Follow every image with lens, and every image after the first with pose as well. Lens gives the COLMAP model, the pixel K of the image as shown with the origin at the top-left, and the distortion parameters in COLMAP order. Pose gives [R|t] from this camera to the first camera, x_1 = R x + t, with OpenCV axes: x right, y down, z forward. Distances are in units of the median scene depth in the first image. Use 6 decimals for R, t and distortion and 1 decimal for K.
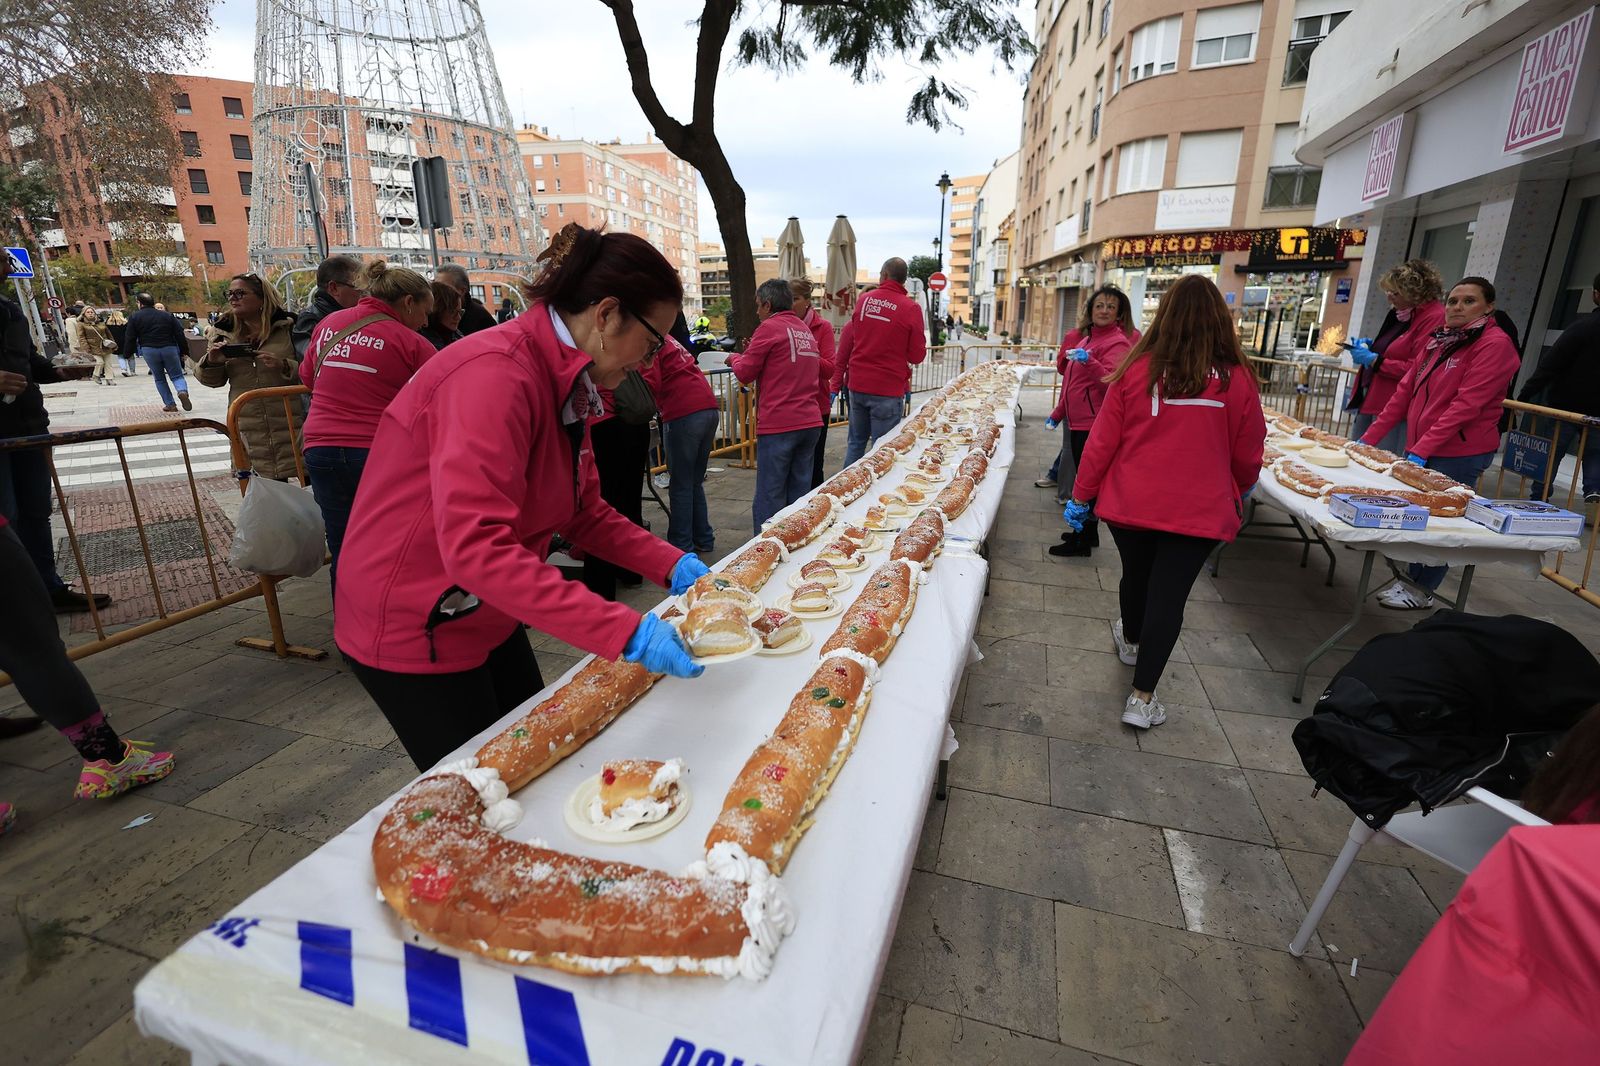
lens RADIAL K [[733.6, 0, 804.5], [0, 733.6, 524.9], [0, 0, 1]] dist [-0.000406, 0.001676]
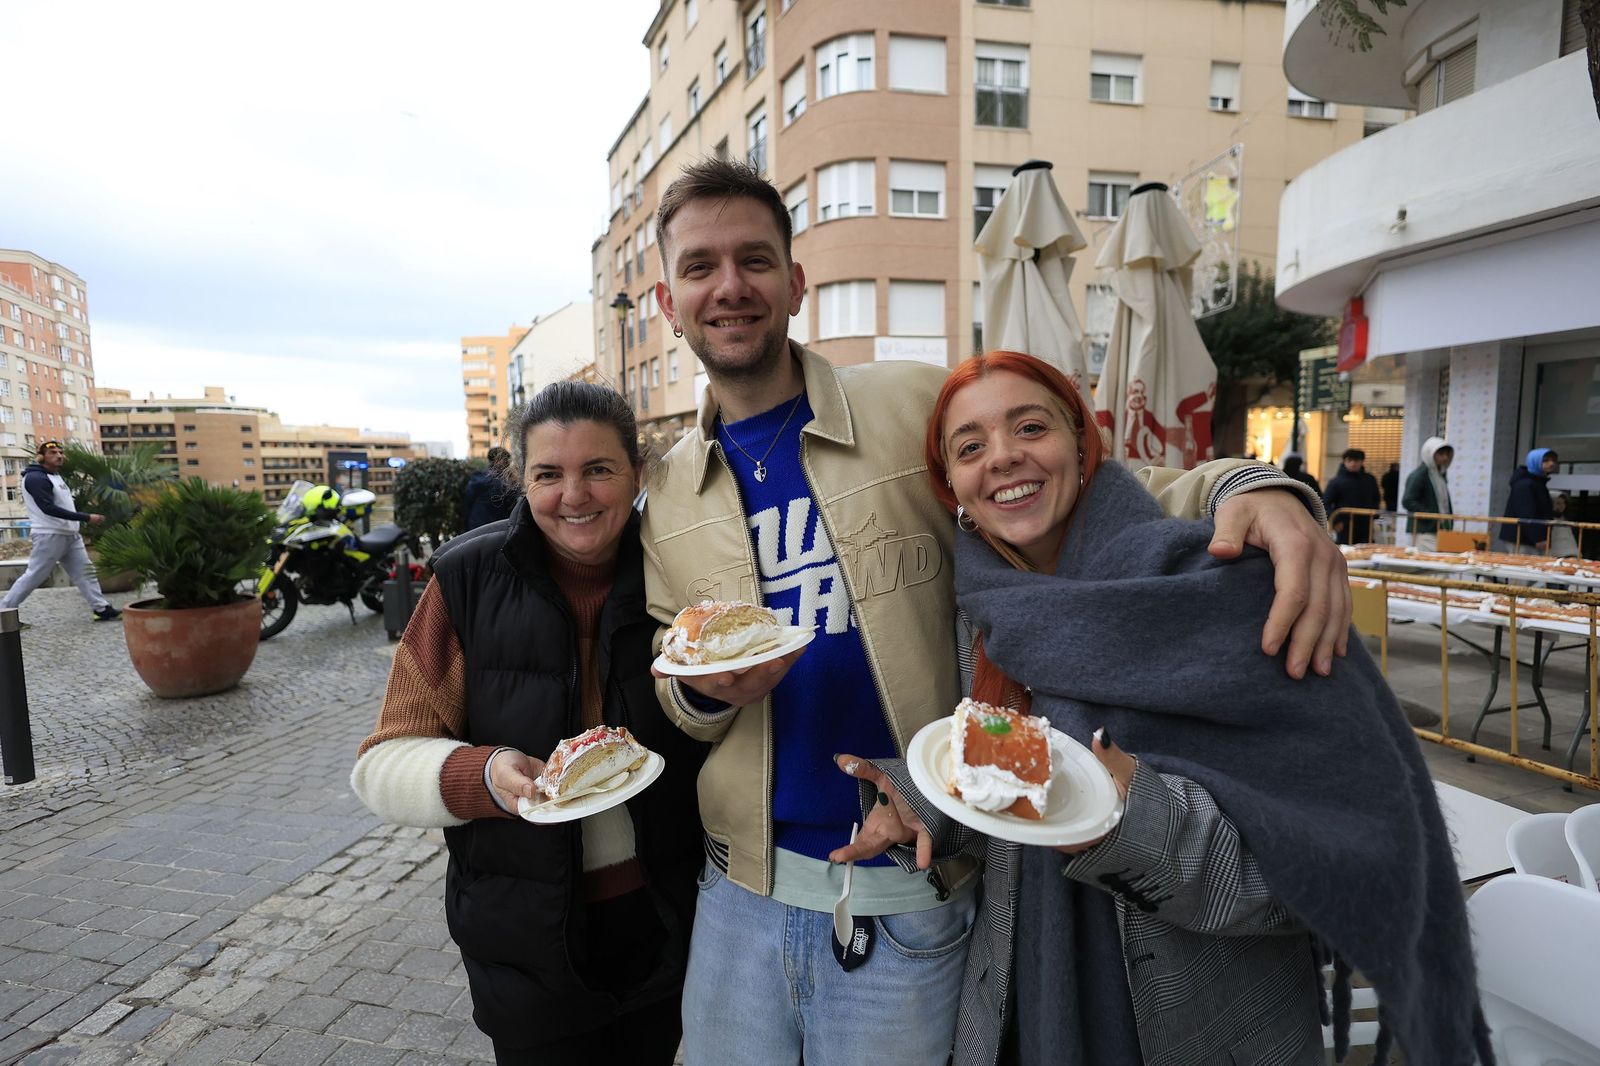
lens RADIAL K [[734.9, 0, 800.0], [0, 734.9, 533.0], [0, 0, 1]] dist [-0.001828, 0.000696]
pose [[0.805670, -0.060748, 0.589241, -0.329402], [0.176464, 0.974178, -0.140847, -0.283339], [-0.565469, 0.217456, 0.795586, 0.983597]]
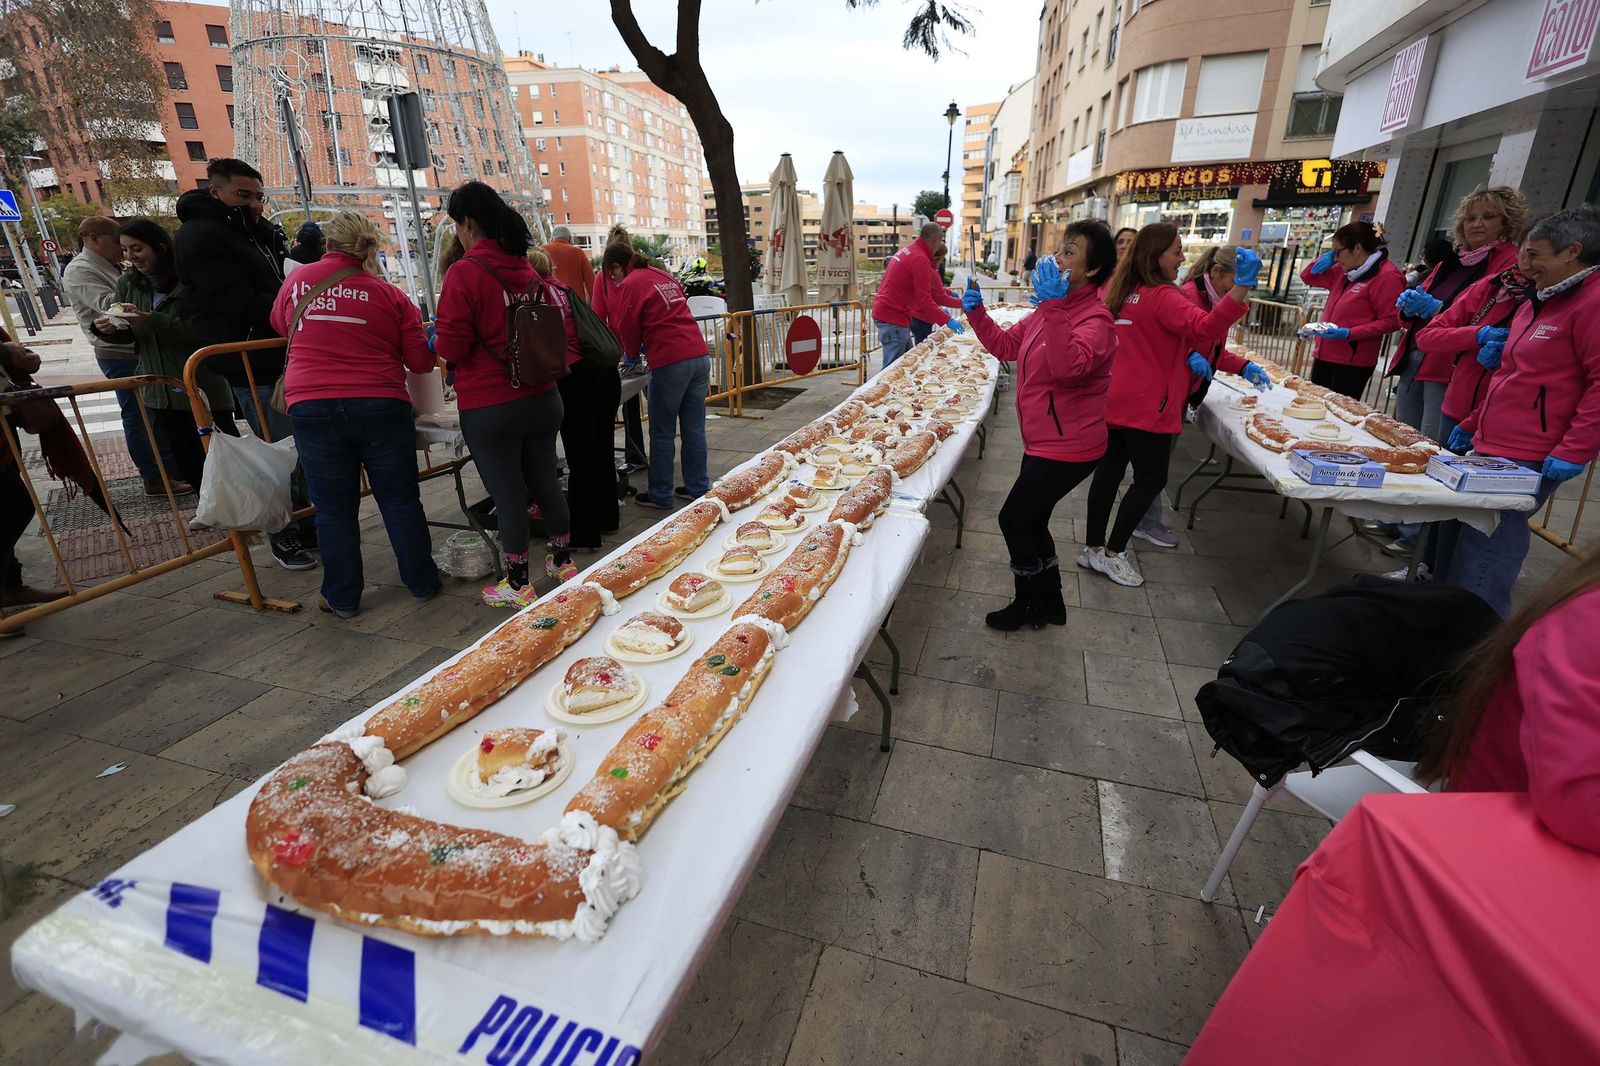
lens RADIAL K [[734.6, 0, 803.6], [0, 734.6, 524.9], [0, 0, 1]] dist [0.000169, 0.000887]
pose [[0.999918, -0.000591, -0.012807, 0.022534], [0.001559, 0.997131, 0.075679, -0.005400], [0.012726, -0.075693, 0.997050, -0.001114]]
